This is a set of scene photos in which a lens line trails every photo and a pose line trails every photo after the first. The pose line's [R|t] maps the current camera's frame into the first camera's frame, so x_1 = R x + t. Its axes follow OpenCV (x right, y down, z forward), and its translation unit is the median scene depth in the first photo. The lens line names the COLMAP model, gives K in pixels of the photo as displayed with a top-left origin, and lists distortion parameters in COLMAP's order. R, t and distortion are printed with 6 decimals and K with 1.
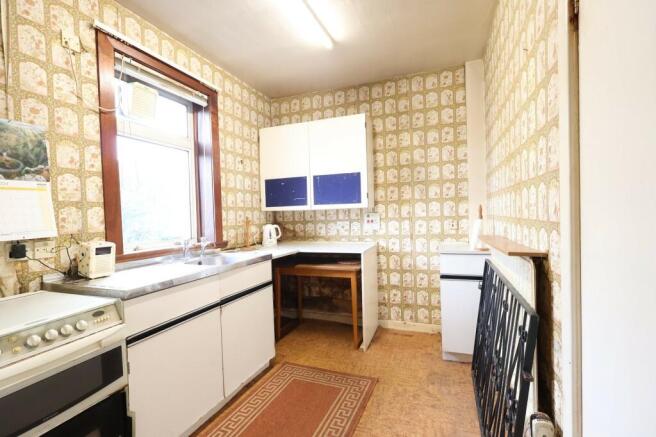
lens RADIAL K [[303.1, 0, 327.3], [0, 303.1, 219.2], [0, 0, 1]] dist [0.002188, 0.000283]
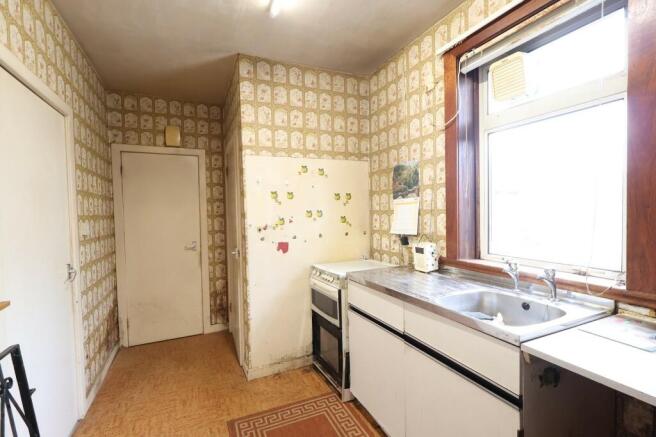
lens RADIAL K [[303.1, 0, 327.2], [0, 303.1, 218.1], [0, 0, 1]] dist [0.002188, 0.000283]
pose [[-0.700653, 0.059509, -0.711017, 0.393838], [0.027216, 0.998020, 0.056711, -0.107278], [0.712983, 0.020384, -0.700885, 1.588686]]
